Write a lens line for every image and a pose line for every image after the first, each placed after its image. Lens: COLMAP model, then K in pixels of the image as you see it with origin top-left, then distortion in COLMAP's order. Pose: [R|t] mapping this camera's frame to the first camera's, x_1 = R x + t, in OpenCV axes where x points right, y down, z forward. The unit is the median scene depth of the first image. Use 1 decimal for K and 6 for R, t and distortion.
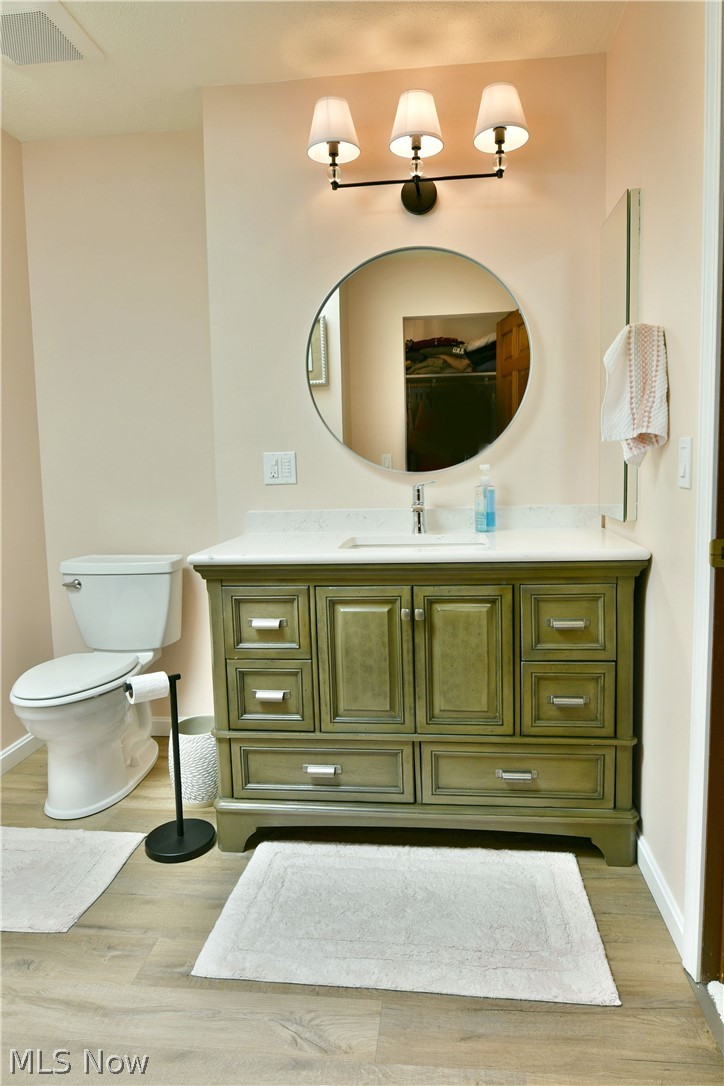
lens RADIAL K [[769.6, 0, 231.5], [0, 769.6, 542.5], [0, 0, 1]] dist [-0.027698, -0.000721]
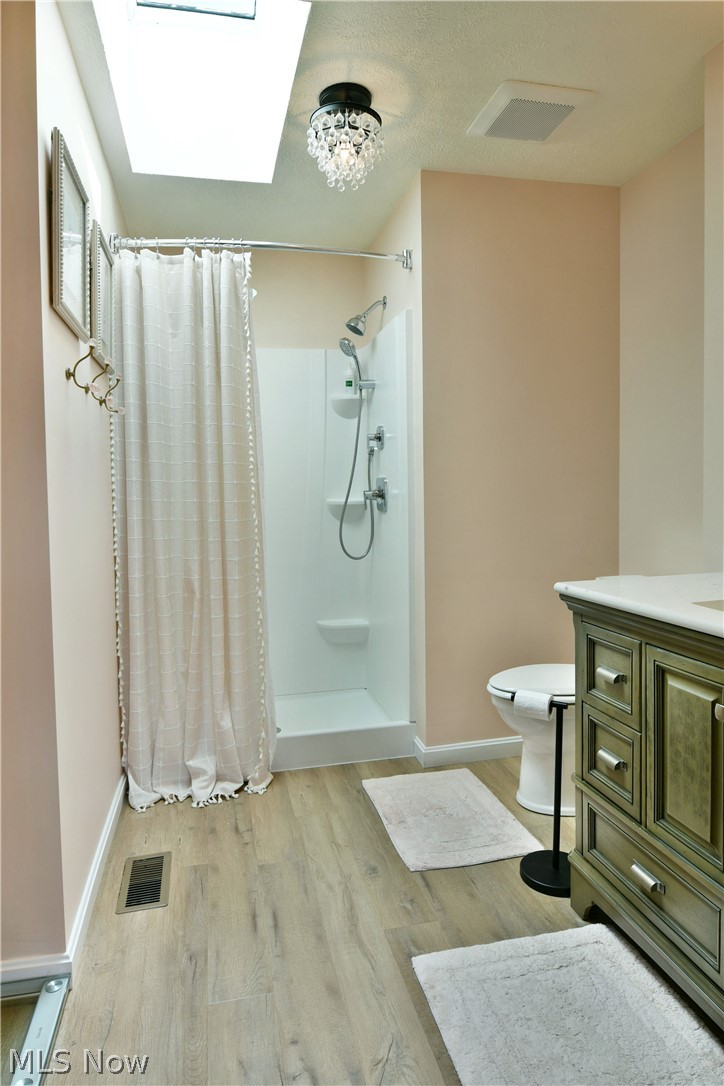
lens RADIAL K [[654.4, 0, 362.8], [0, 654.4, 529.6], [0, 0, 1]] dist [-0.013875, -0.003482]
pose [[0.356080, 0.072225, -0.931660, 0.624865], [-0.096843, 0.994492, 0.040083, -0.059558], [0.929424, 0.075952, 0.361114, 0.468598]]
